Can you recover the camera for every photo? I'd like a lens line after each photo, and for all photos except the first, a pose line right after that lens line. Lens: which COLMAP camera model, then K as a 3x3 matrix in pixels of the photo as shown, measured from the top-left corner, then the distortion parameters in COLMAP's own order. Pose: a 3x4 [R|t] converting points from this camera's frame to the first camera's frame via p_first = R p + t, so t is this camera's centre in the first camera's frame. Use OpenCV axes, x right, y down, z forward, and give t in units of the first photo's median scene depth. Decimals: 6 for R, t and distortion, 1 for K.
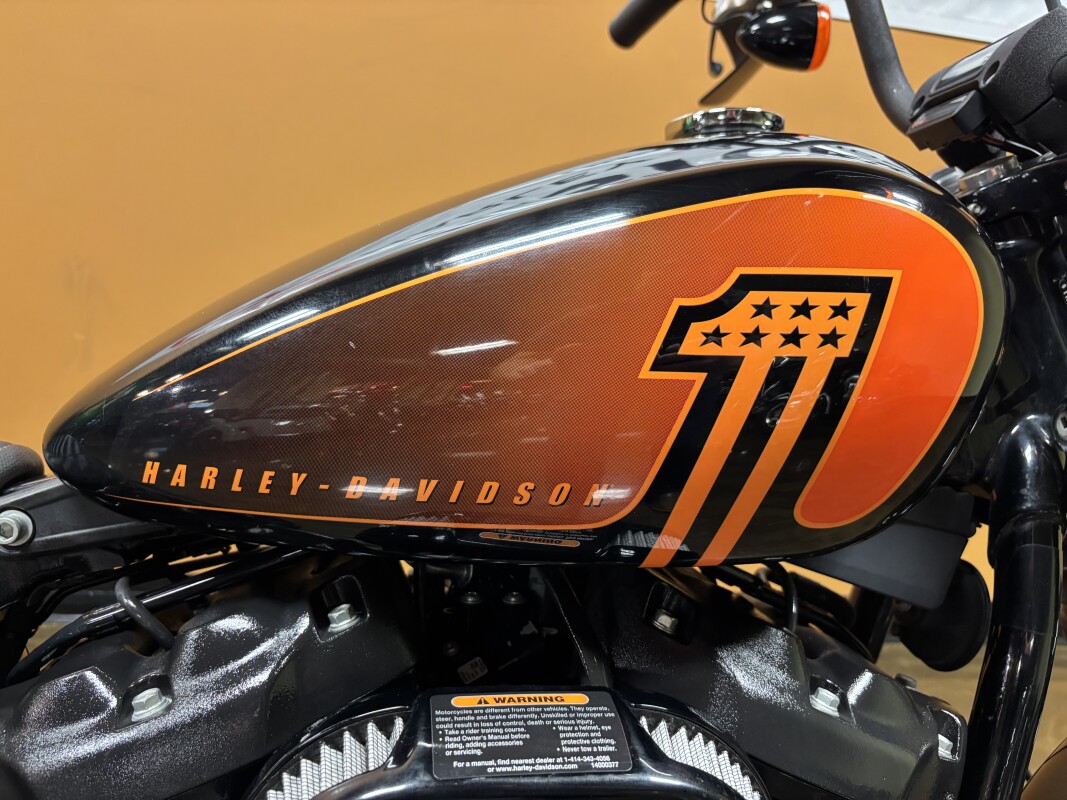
lens RADIAL K [[804.3, 0, 533.4], [0, 804.3, 415.6], [0, 0, 1]] dist [0.044960, -0.053426]
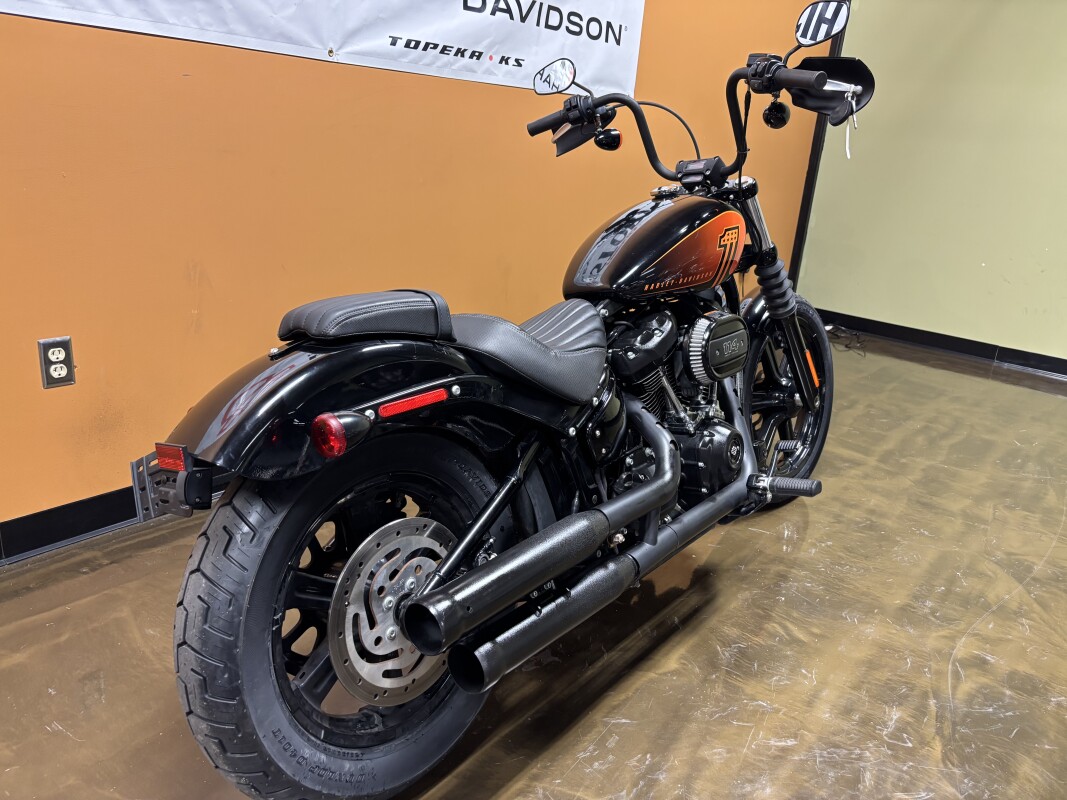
lens RADIAL K [[804.3, 0, 531.0], [0, 804.3, 393.7], [0, 0, 1]] dist [0.044960, -0.053426]
pose [[0.730316, -0.264932, 0.629642, -4.585832], [0.206212, 0.964232, 0.166532, -0.283449], [-0.651241, 0.008219, 0.758826, -2.396424]]
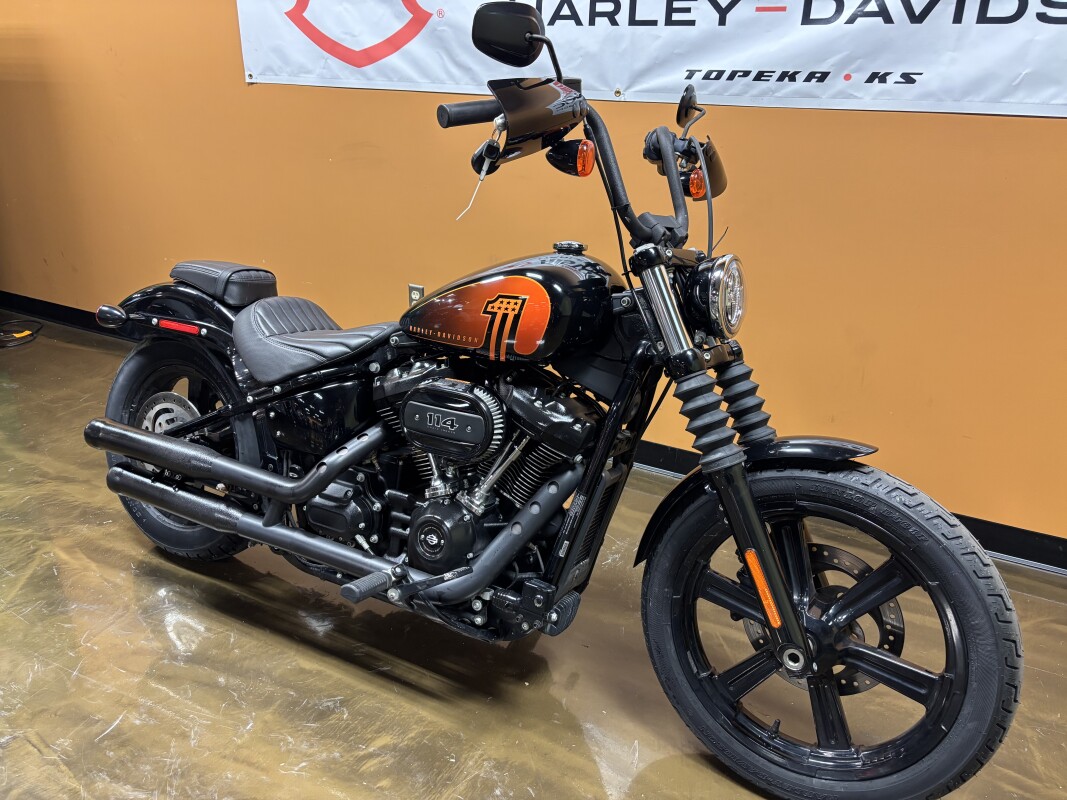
lens RADIAL K [[804.3, 0, 528.2], [0, 804.3, 396.5], [0, 0, 1]] dist [0.044960, -0.053426]
pose [[0.807374, 0.130854, -0.575347, 3.140942], [-0.108961, 0.991393, 0.072575, 0.054847], [0.579891, 0.004095, 0.814683, -2.693792]]
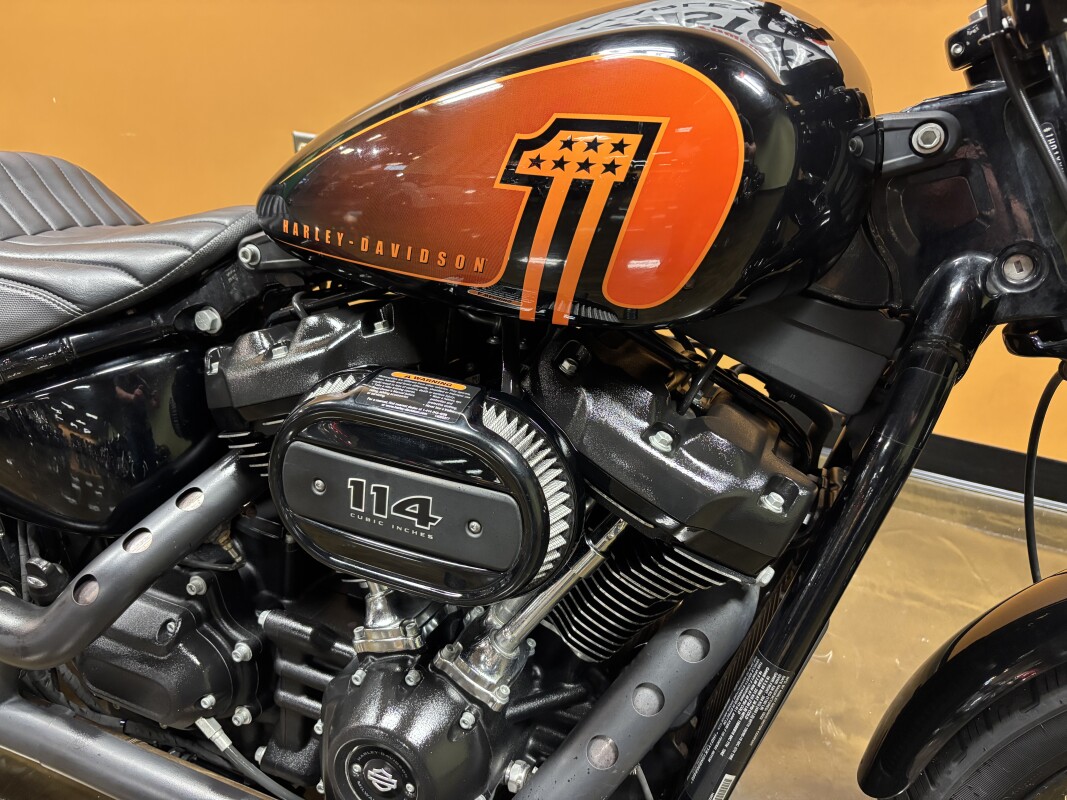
lens RADIAL K [[804.3, 0, 526.6], [0, 804.3, 410.6], [0, 0, 1]] dist [0.044960, -0.053426]
pose [[0.866618, 0.190151, -0.461320, 0.973513], [-0.085667, 0.967512, 0.237867, -0.006520], [0.491563, -0.166620, 0.854753, -0.358161]]
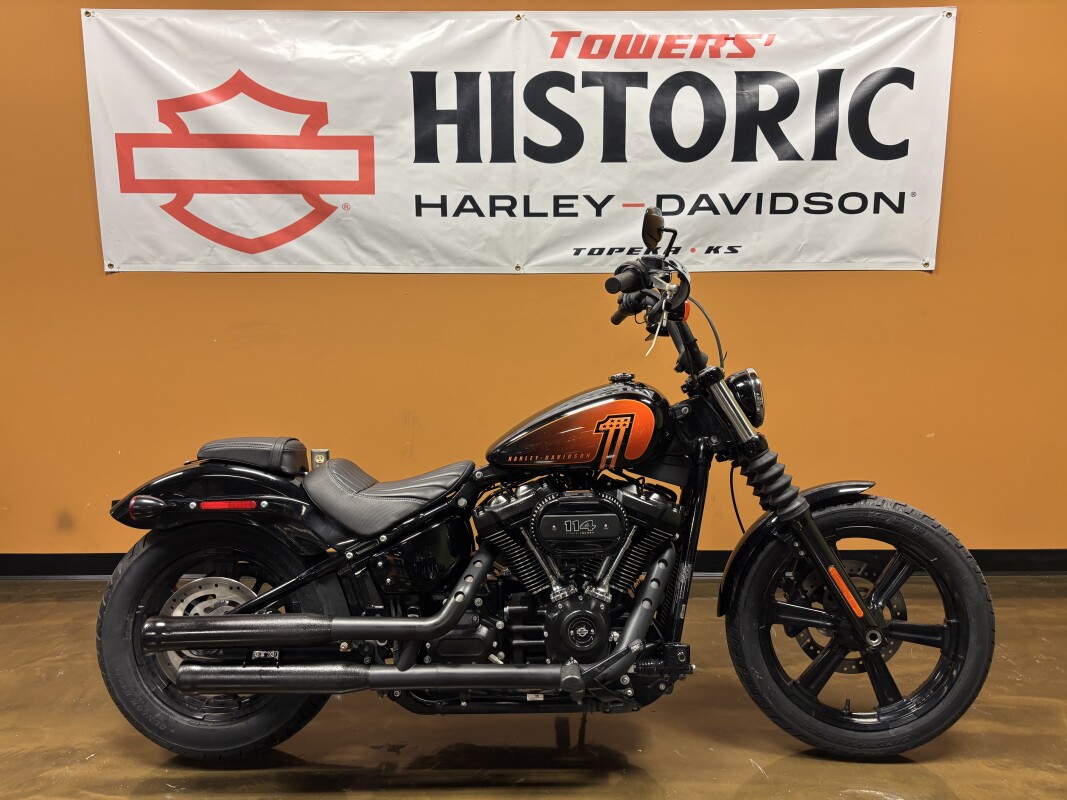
lens RADIAL K [[804.3, 0, 535.9], [0, 804.3, 396.9], [0, 0, 1]] dist [0.044960, -0.053426]
pose [[0.983912, -0.091998, -0.153146, 0.649513], [0.070956, 0.987942, -0.137606, 0.464471], [0.163959, 0.124525, 0.978576, -4.884229]]
